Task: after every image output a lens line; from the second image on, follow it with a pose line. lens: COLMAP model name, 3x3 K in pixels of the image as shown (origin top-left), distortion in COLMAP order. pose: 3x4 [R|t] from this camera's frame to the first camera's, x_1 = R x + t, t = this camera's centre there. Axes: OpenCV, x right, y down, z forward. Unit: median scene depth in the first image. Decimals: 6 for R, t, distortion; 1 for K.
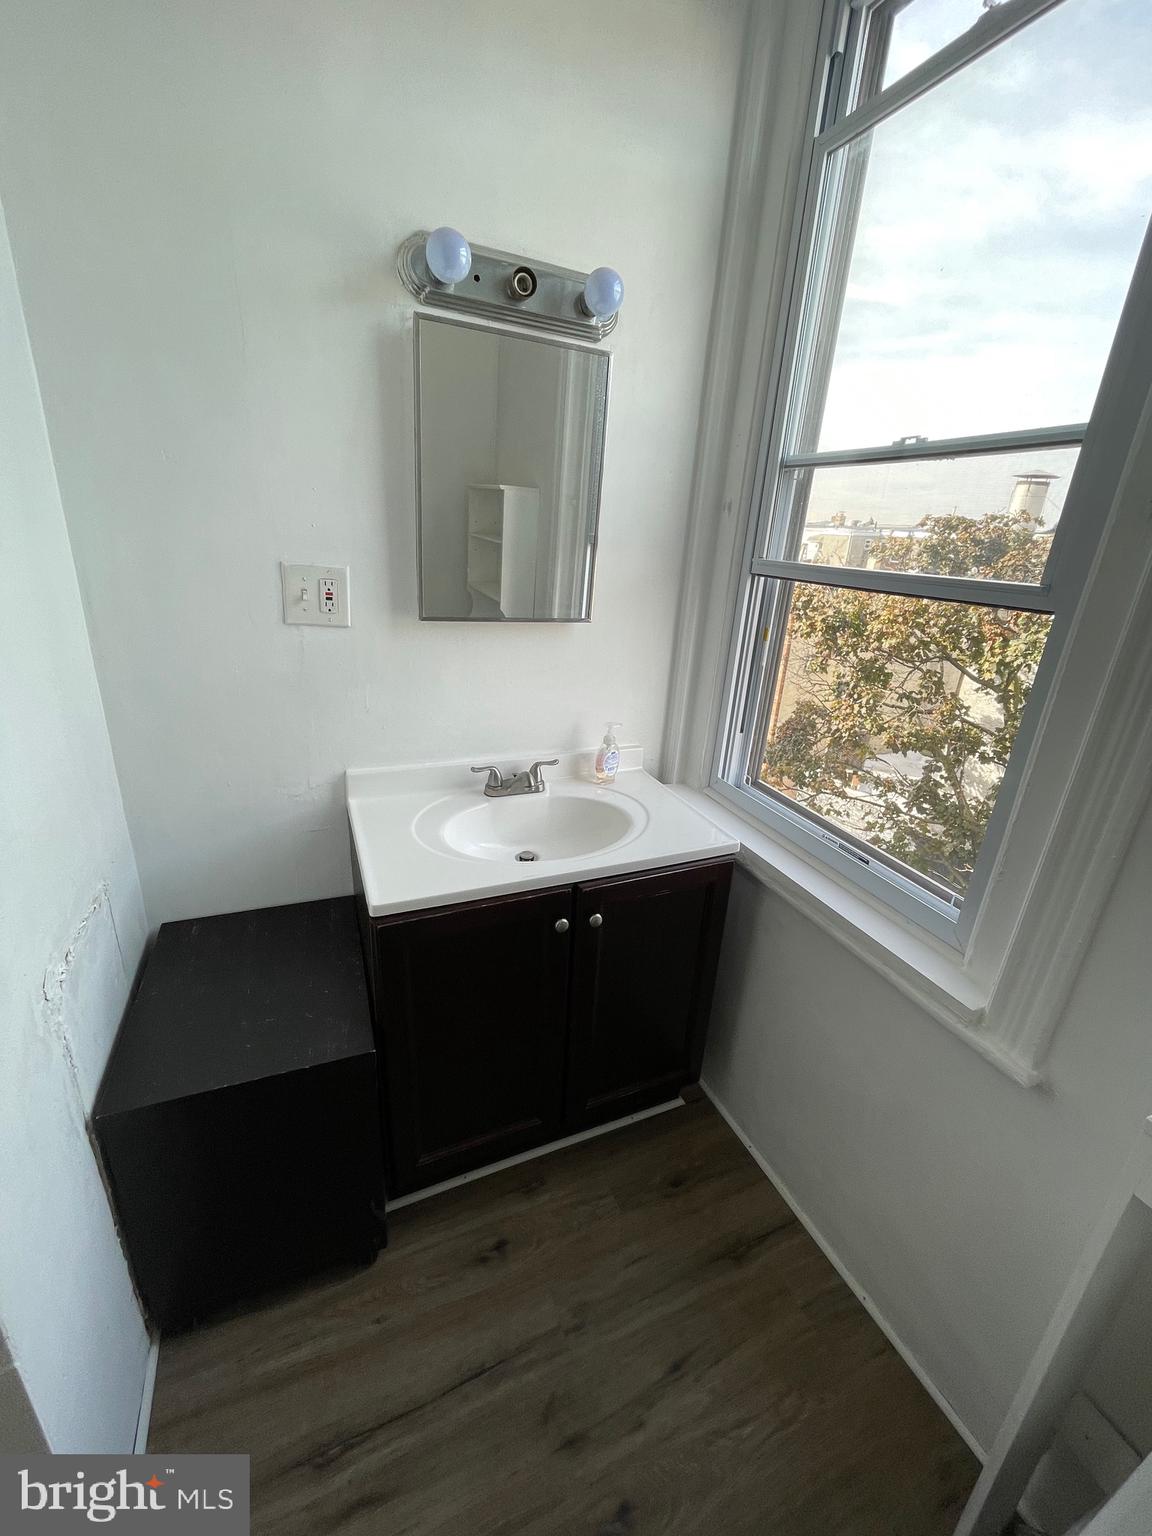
lens RADIAL K [[624.3, 0, 584.5], [0, 624.3, 762.7], [0, 0, 1]] dist [-0.001478, 0.000139]
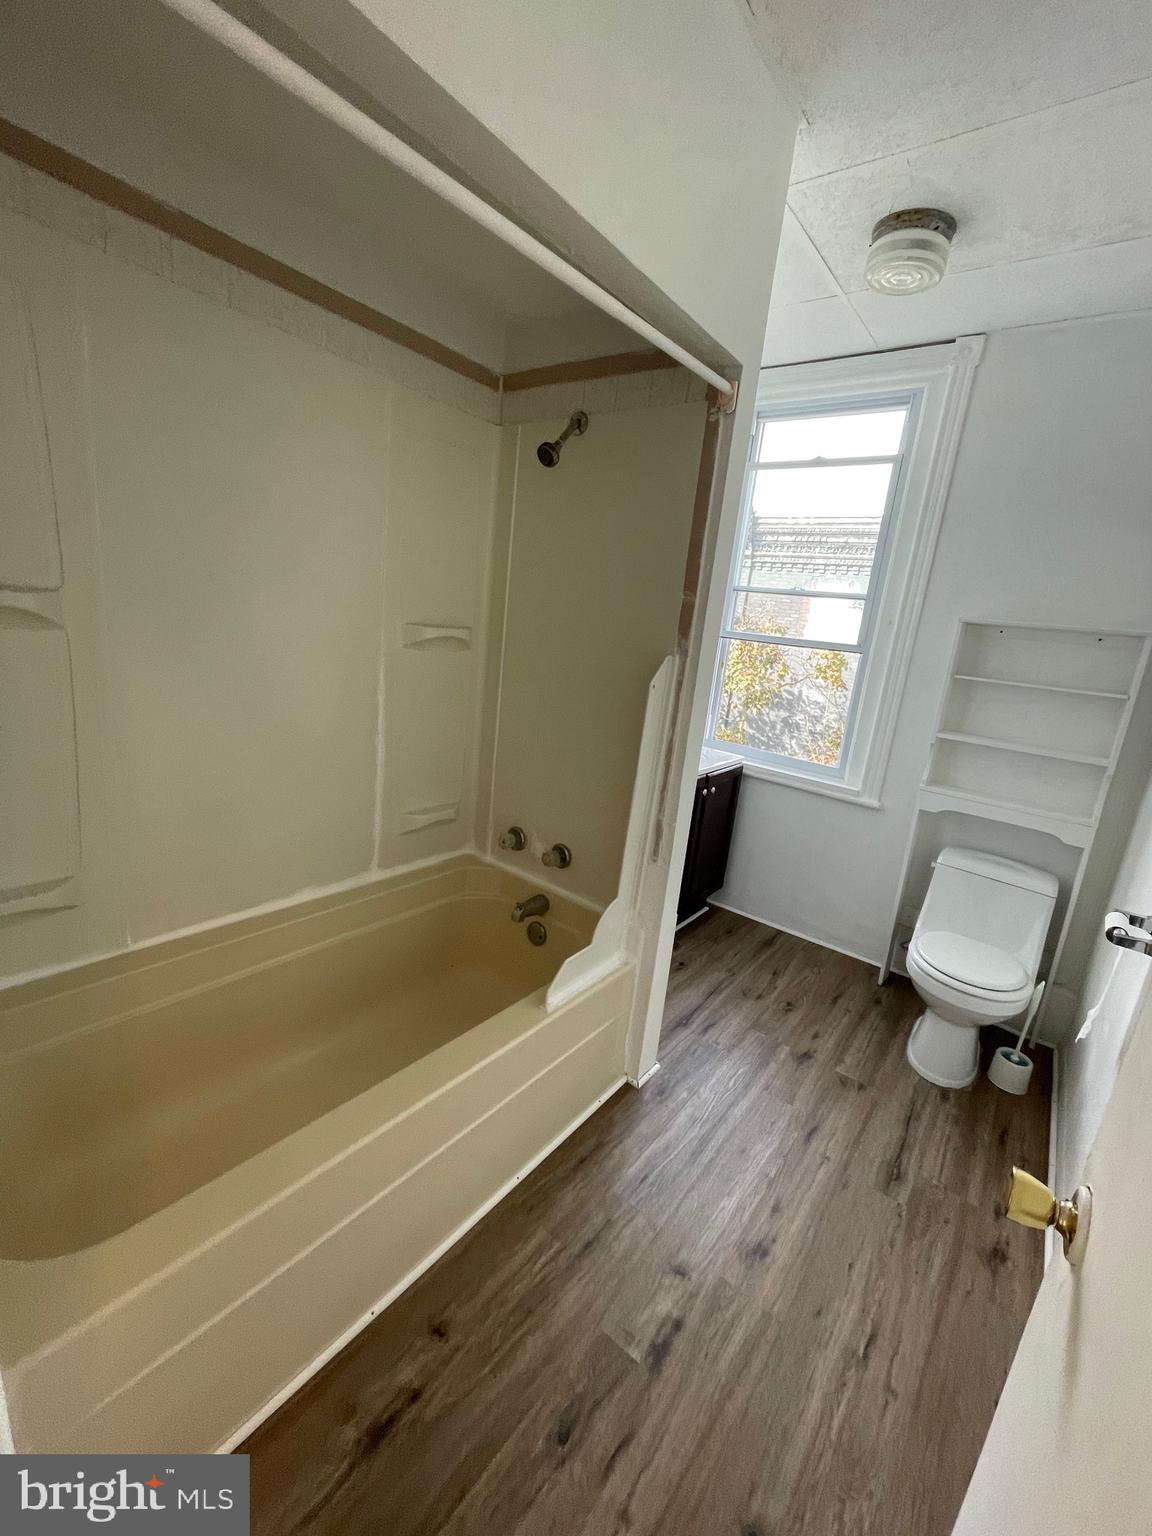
lens RADIAL K [[624.3, 0, 584.5], [0, 624.3, 762.7], [0, 0, 1]] dist [-0.001478, 0.000139]
pose [[0.882705, -0.084982, 0.462179, -1.561075], [0.117677, 0.992150, -0.042319, 0.215185], [-0.454954, 0.091743, 0.885776, -0.851224]]
